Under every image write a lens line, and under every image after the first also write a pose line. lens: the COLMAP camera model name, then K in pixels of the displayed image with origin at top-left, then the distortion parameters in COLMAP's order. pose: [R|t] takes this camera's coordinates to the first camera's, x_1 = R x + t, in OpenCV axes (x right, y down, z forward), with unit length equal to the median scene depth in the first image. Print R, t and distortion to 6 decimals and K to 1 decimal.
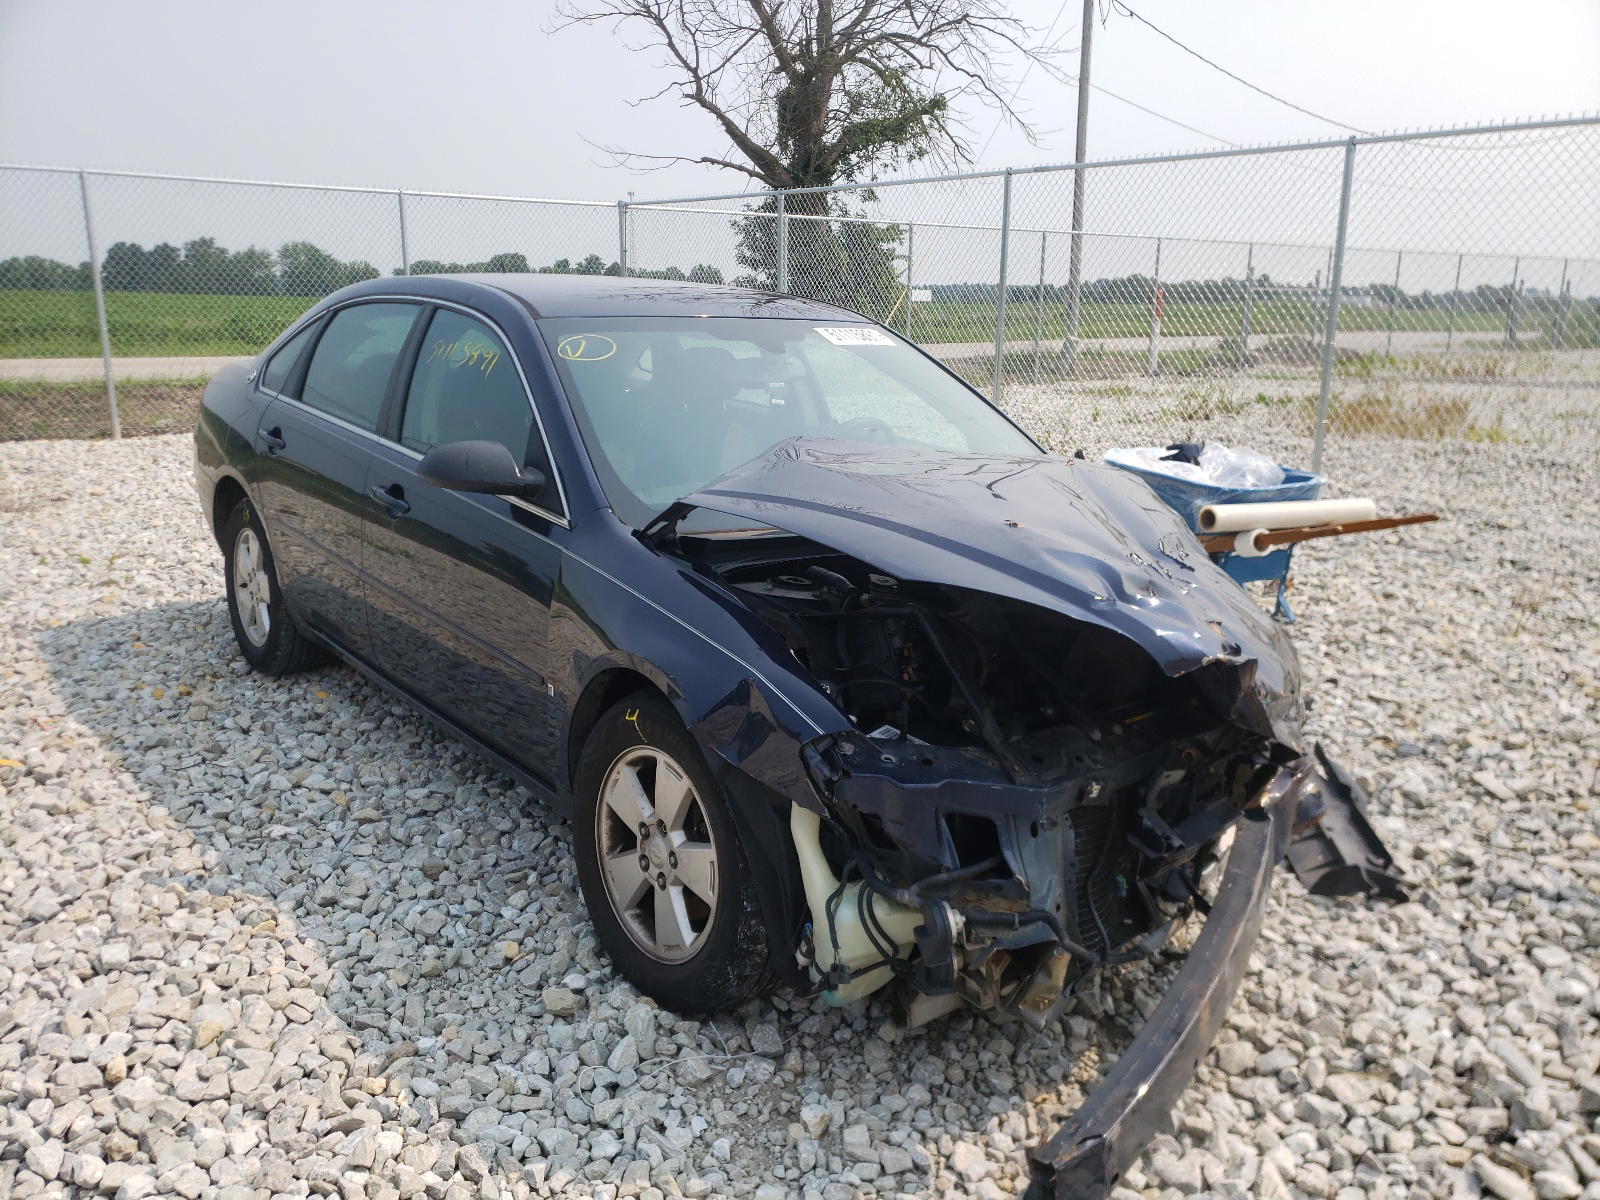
lens RADIAL K [[1243.0, 0, 800.0], [0, 1243.0, 600.0], [0, 0, 1]] dist [-0.005005, 0.005664]
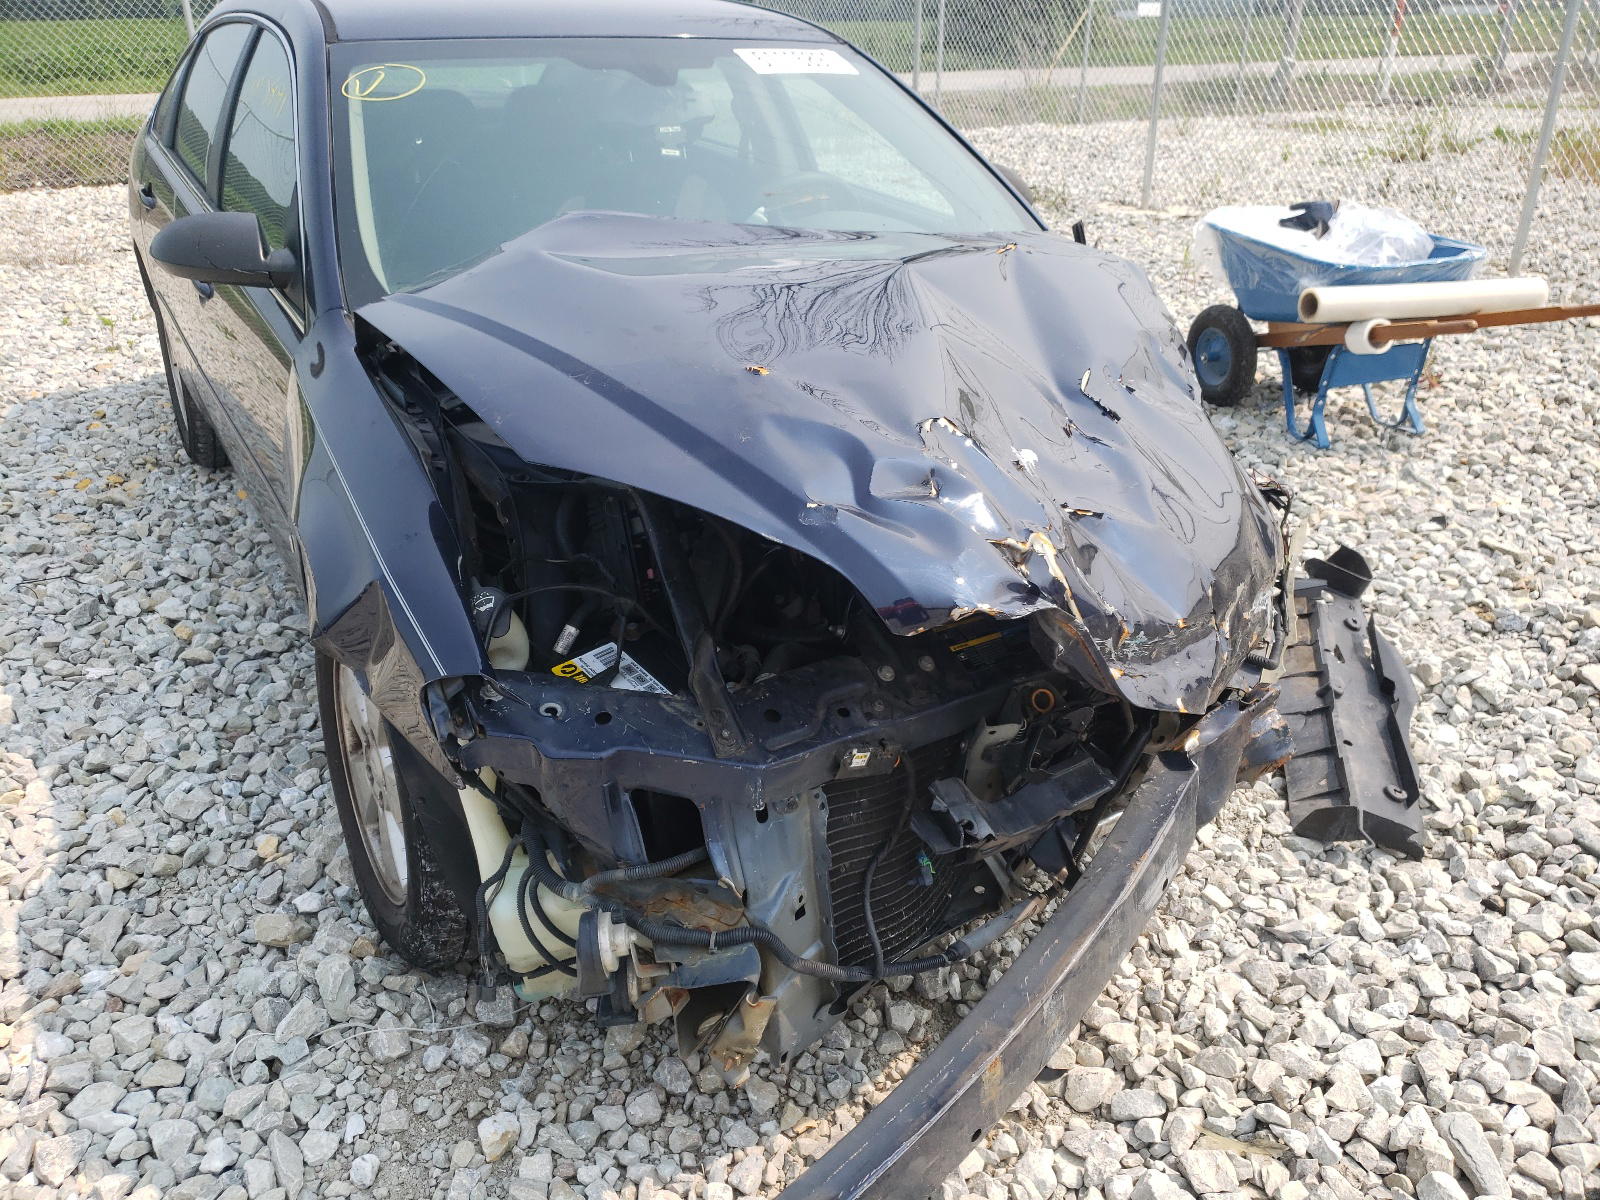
lens RADIAL K [[1256.8, 0, 800.0], [0, 1256.8, 600.0], [0, 0, 1]] dist [0.016668, -0.012084]
pose [[0.989544, 0.048328, -0.135893, 0.202692], [-0.021144, 0.980620, 0.194777, -0.049613], [0.142673, -0.189867, 0.971388, 0.220967]]
